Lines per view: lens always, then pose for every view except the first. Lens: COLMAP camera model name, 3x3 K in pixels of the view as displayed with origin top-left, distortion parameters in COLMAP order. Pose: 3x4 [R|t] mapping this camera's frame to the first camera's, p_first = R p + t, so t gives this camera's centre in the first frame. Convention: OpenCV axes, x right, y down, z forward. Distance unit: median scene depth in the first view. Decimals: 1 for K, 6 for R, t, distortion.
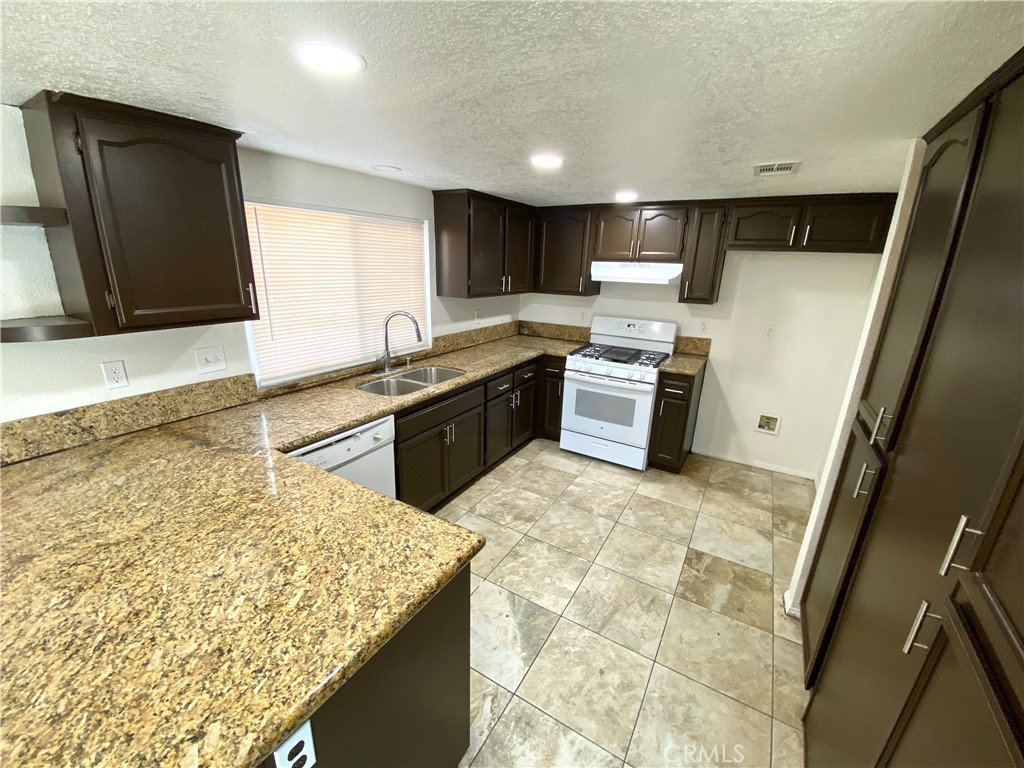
lens RADIAL K [[412.2, 0, 510.1], [0, 412.2, 386.9], [0, 0, 1]] dist [0.022840, -0.020663]
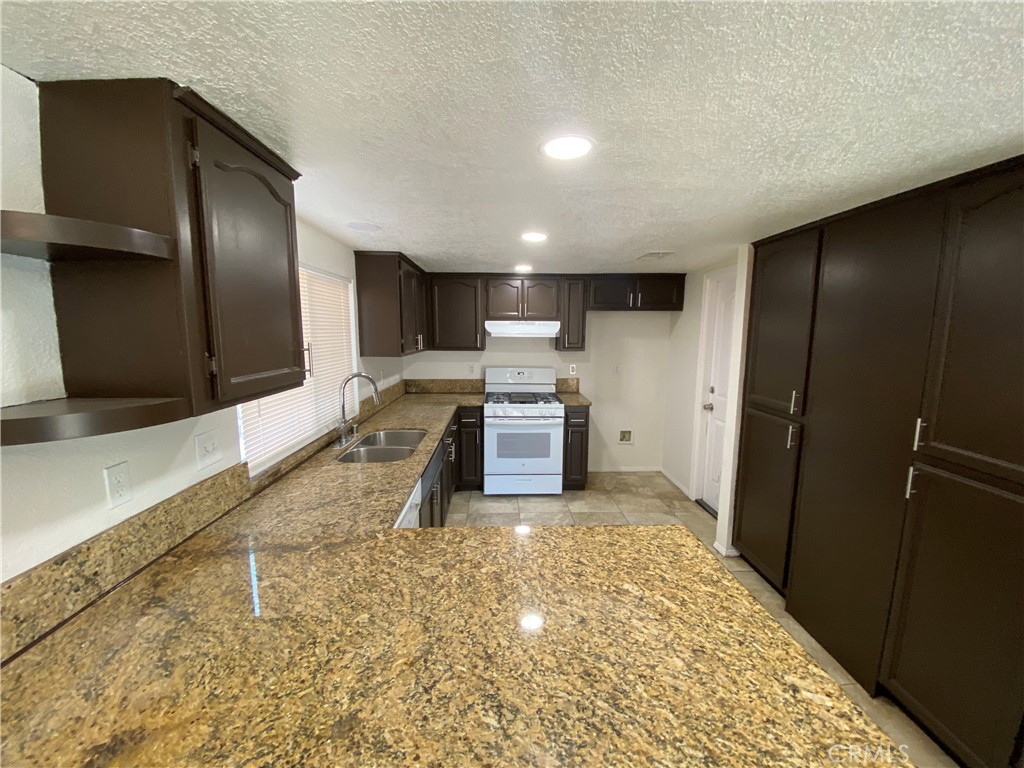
lens RADIAL K [[412.2, 0, 510.1], [0, 412.2, 386.9], [0, 0, 1]] dist [0.022840, -0.020663]
pose [[0.839503, -0.099262, 0.534211, -0.500318], [0.178034, 0.979148, -0.097842, -0.004254], [-0.513360, 0.177247, 0.839670, 0.069575]]
